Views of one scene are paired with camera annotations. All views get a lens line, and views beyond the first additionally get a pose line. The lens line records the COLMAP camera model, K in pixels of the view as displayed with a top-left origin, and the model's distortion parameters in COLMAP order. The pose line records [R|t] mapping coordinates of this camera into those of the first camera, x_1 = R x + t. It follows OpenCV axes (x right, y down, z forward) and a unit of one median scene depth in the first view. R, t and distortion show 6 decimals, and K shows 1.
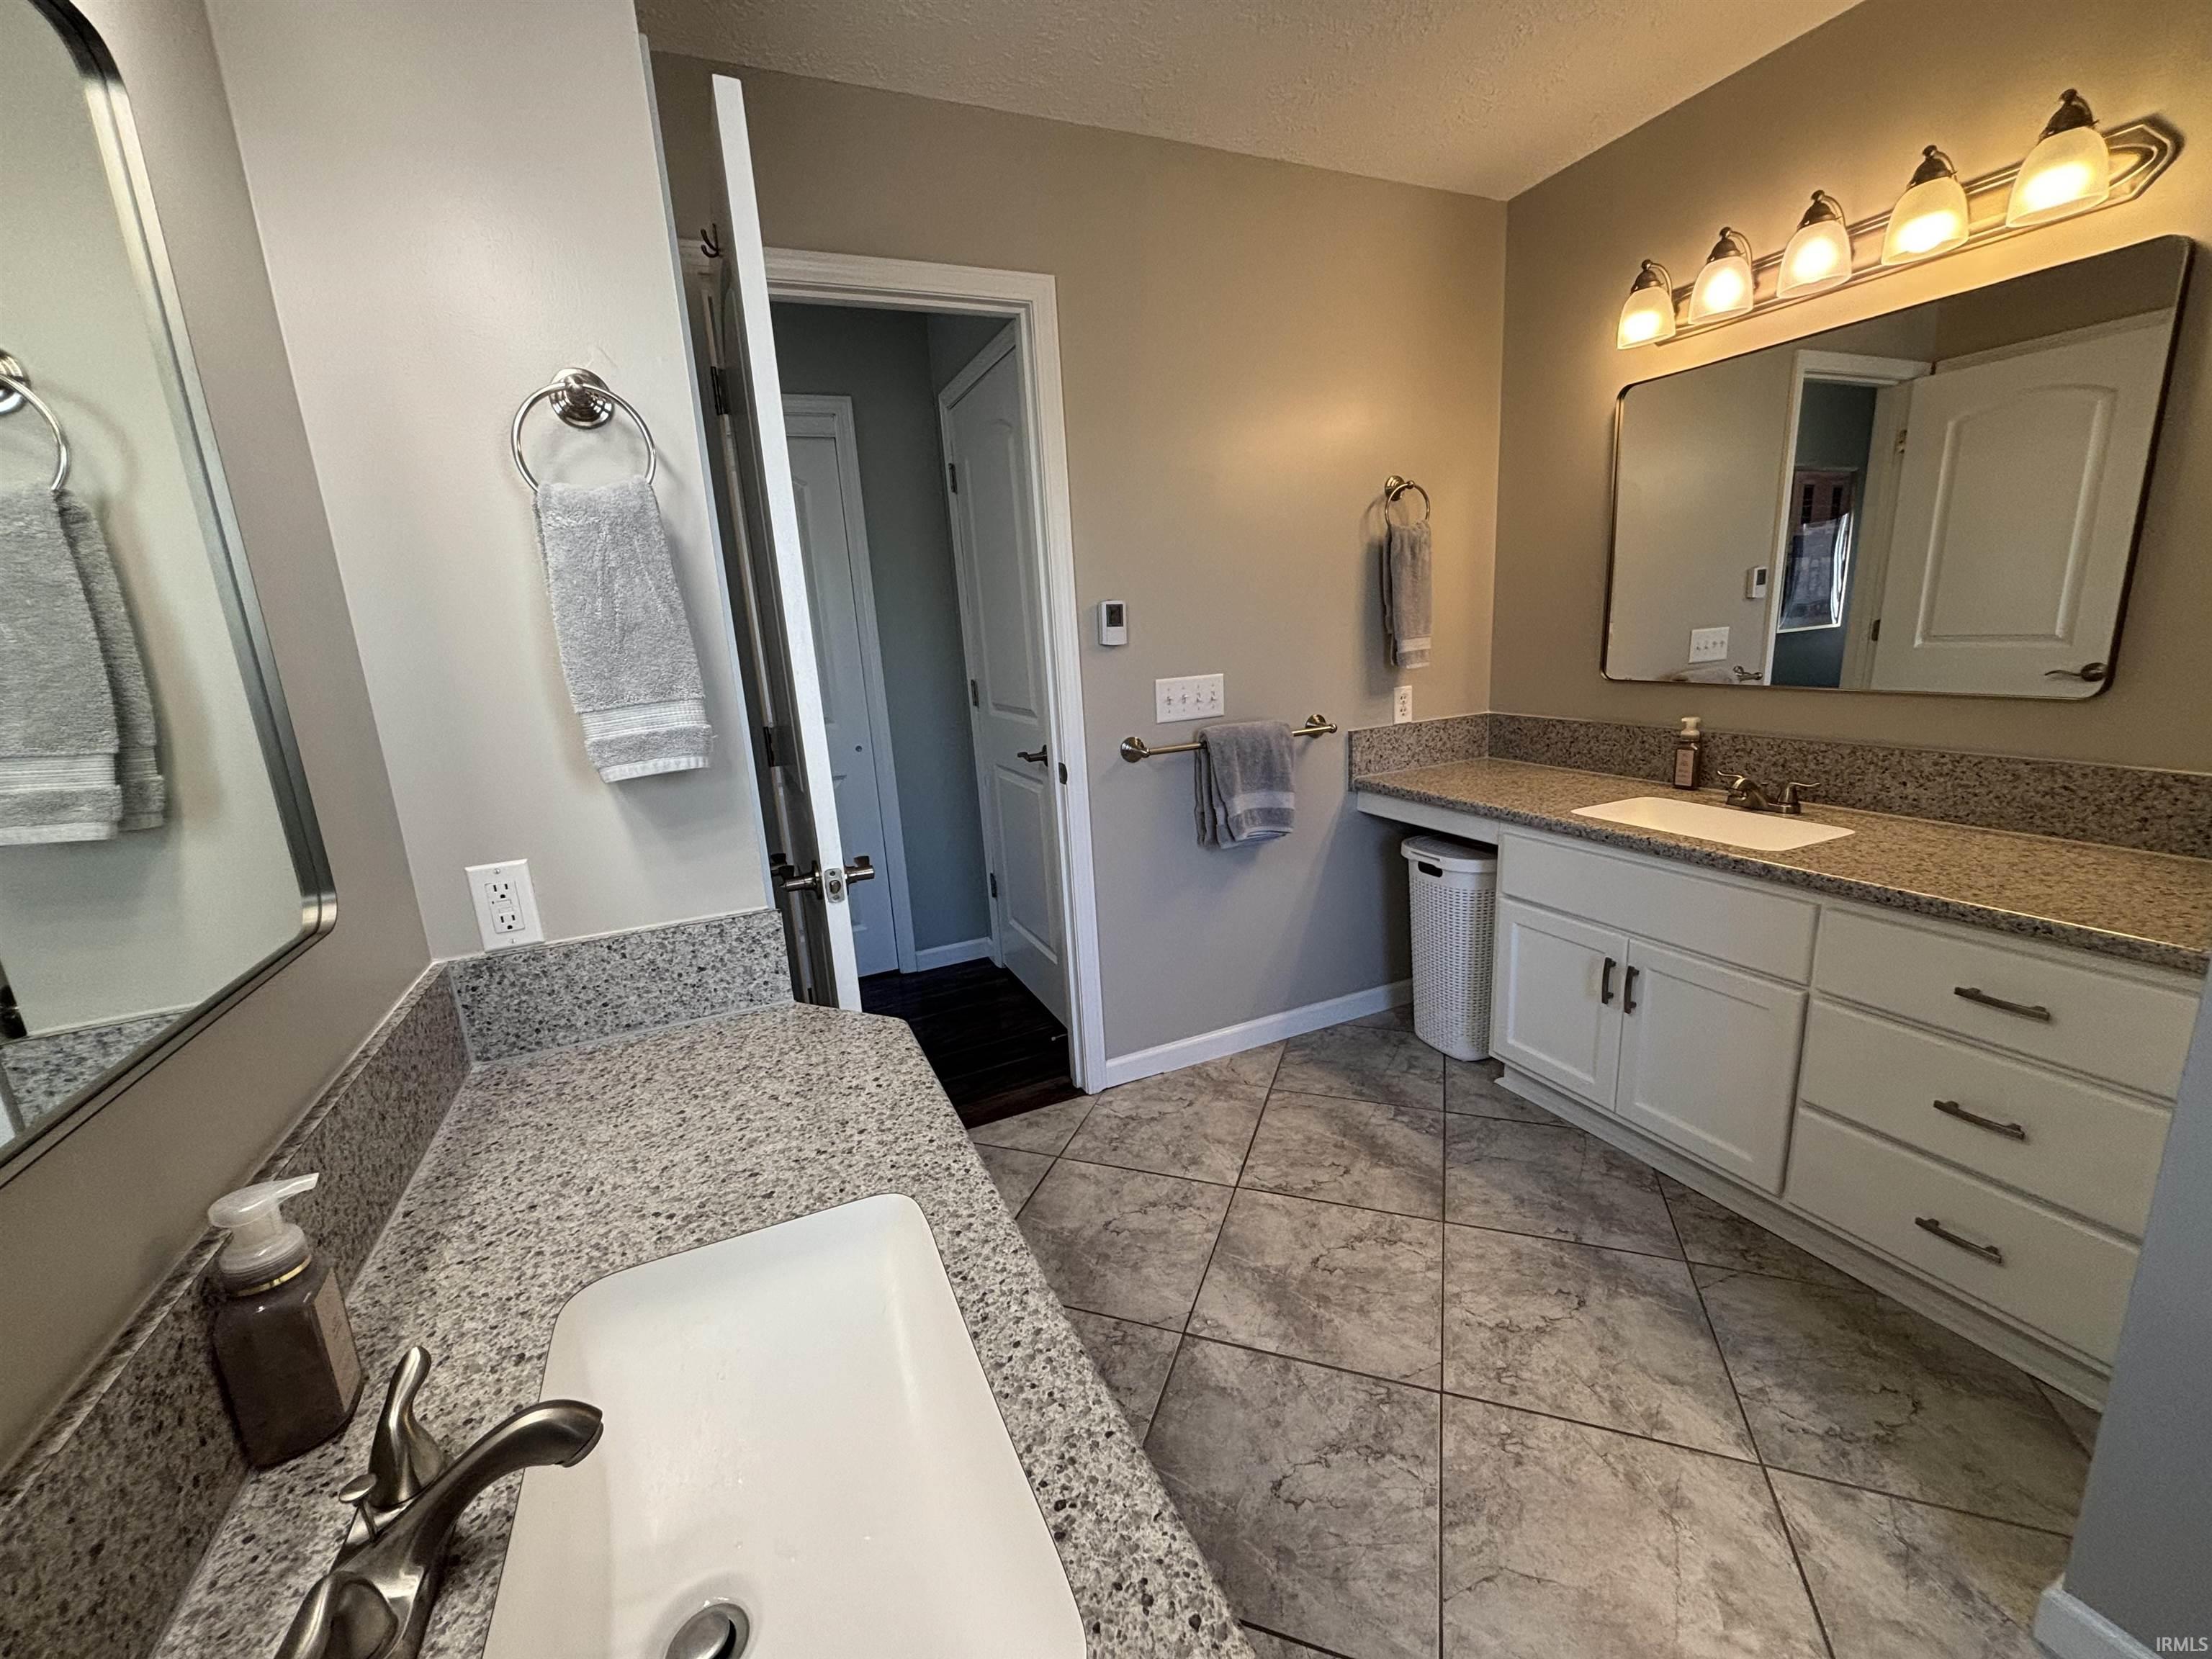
lens RADIAL K [[882.2, 0, 1106.3], [0, 882.2, 825.1], [0, 0, 1]] dist [-0.001207, -0.000025]
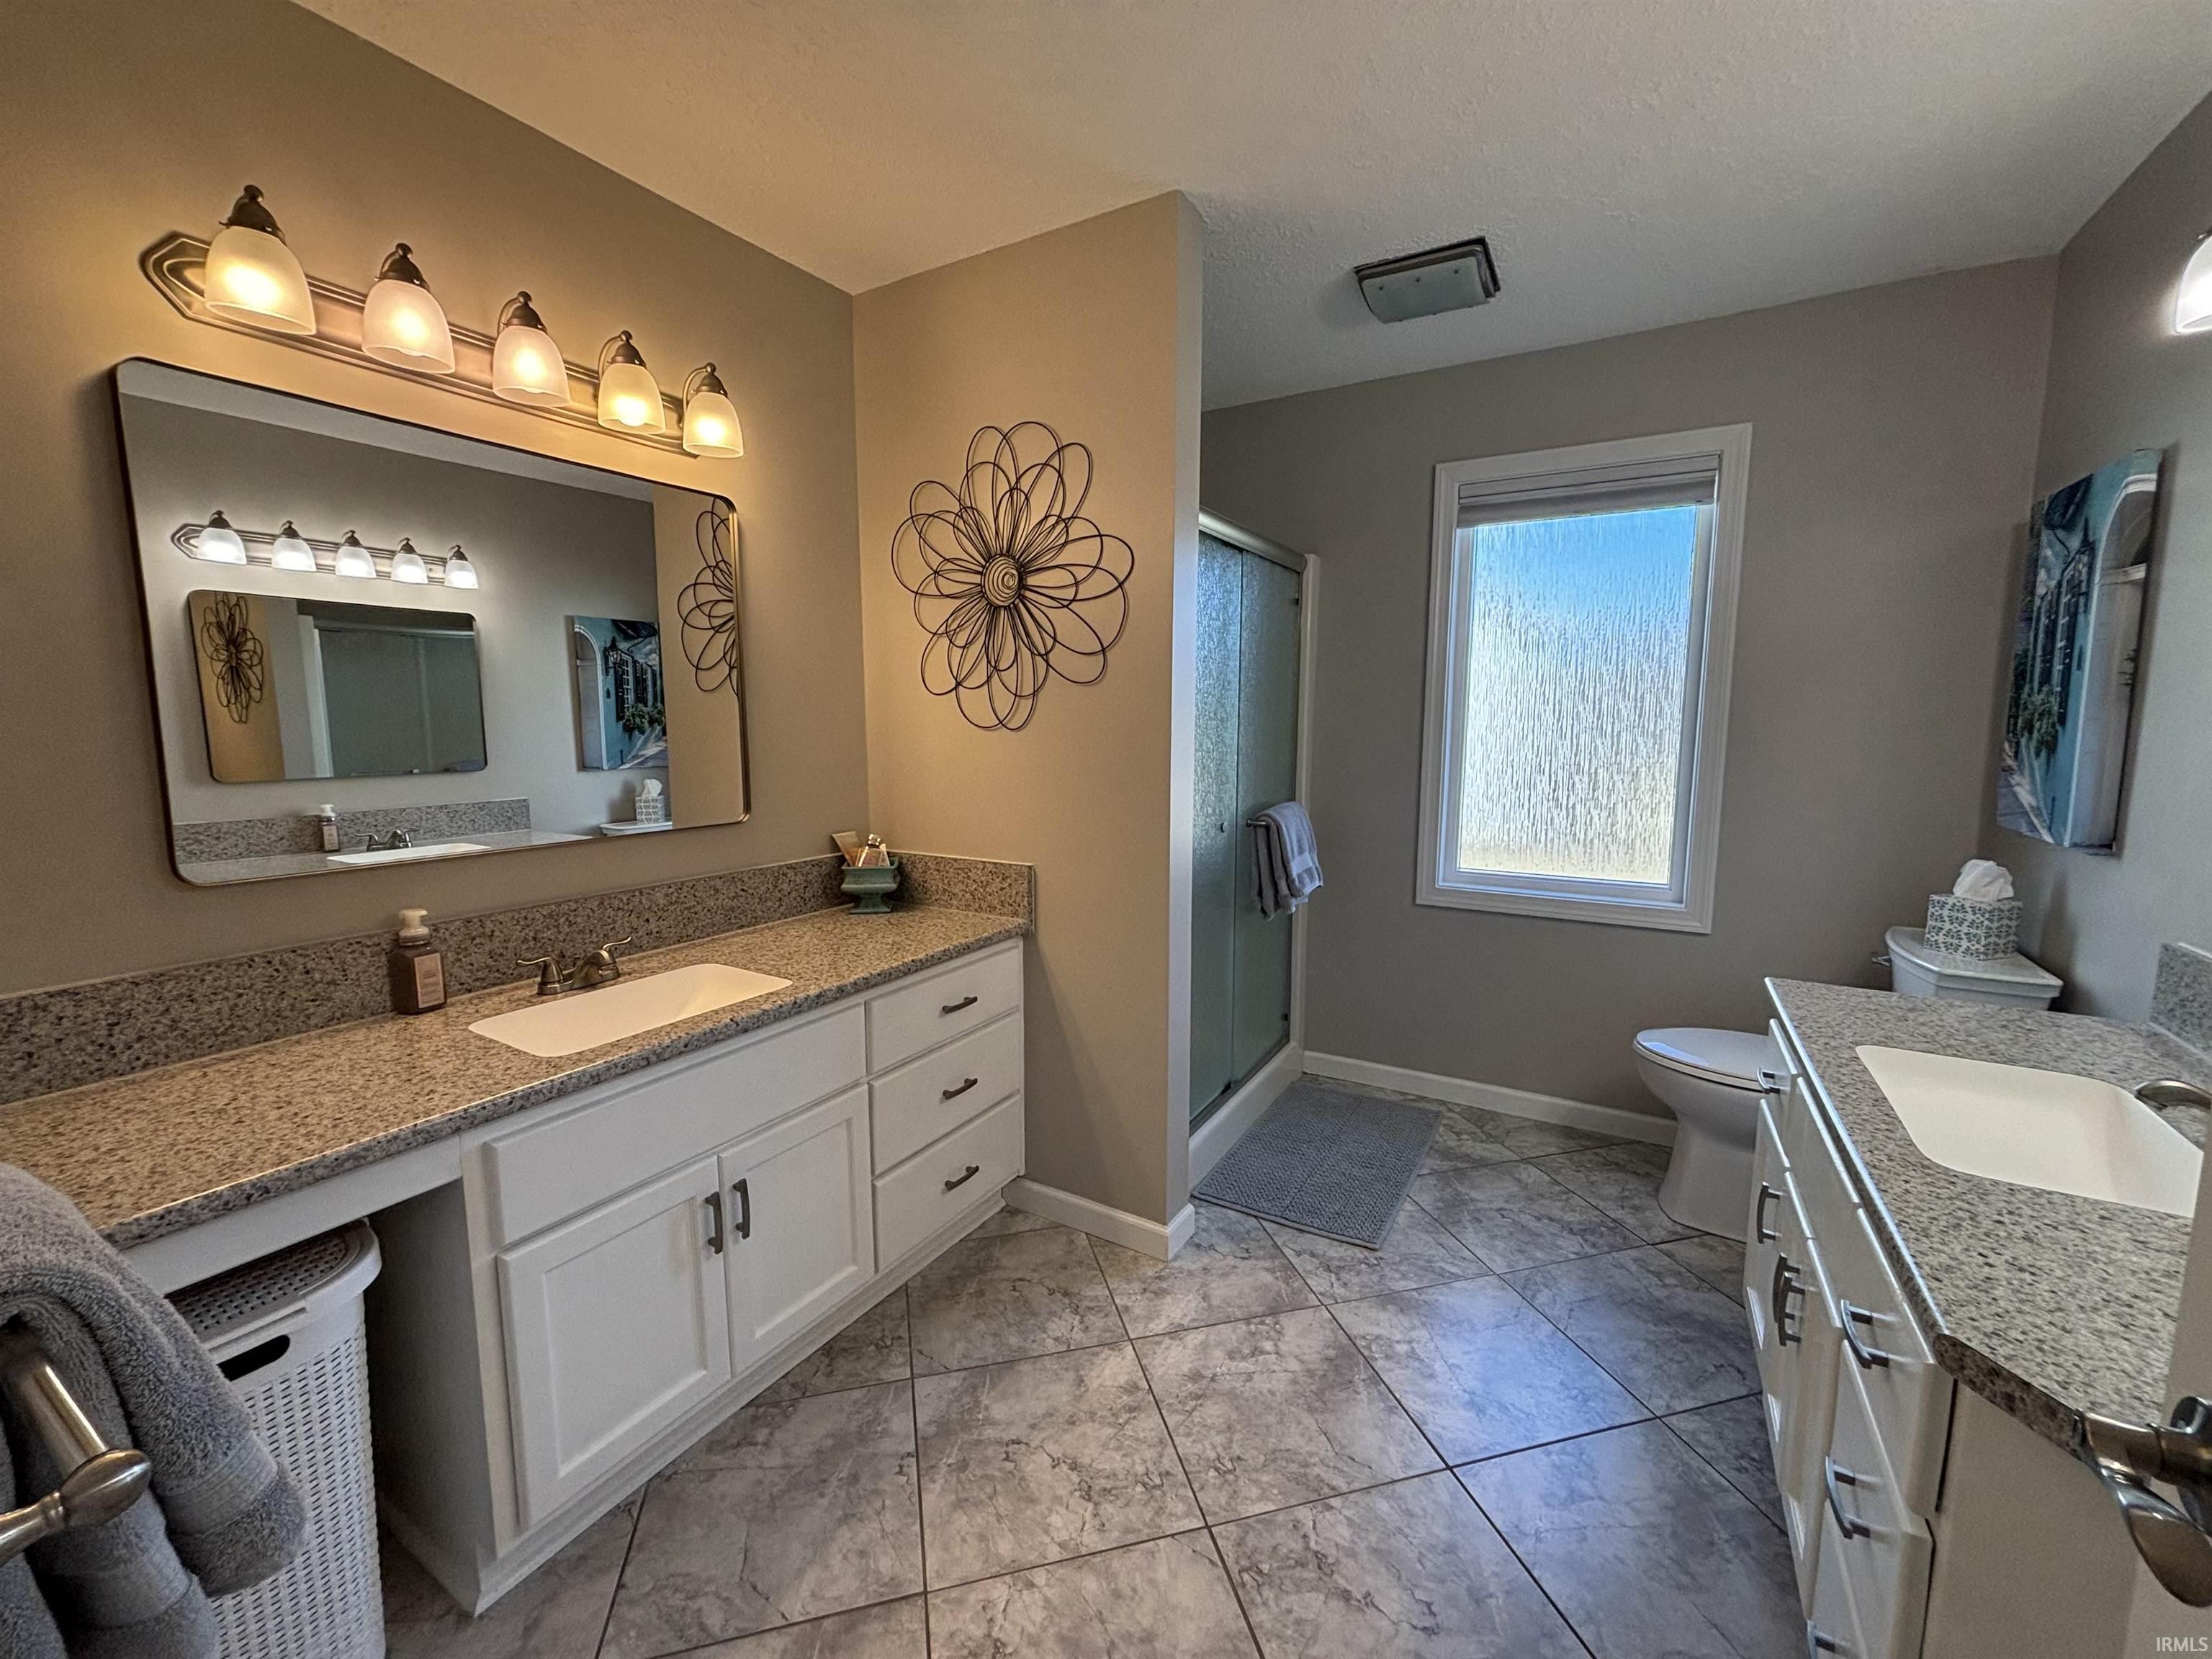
lens RADIAL K [[882.2, 0, 1111.9], [0, 882.2, 827.9], [0, 0, 1]] dist [-0.001207, -0.000025]
pose [[-0.568701, -0.041374, 0.821503, -0.282978], [0.222812, 0.953645, 0.202275, -0.268732], [-0.791791, 0.298075, -0.533121, 1.223991]]
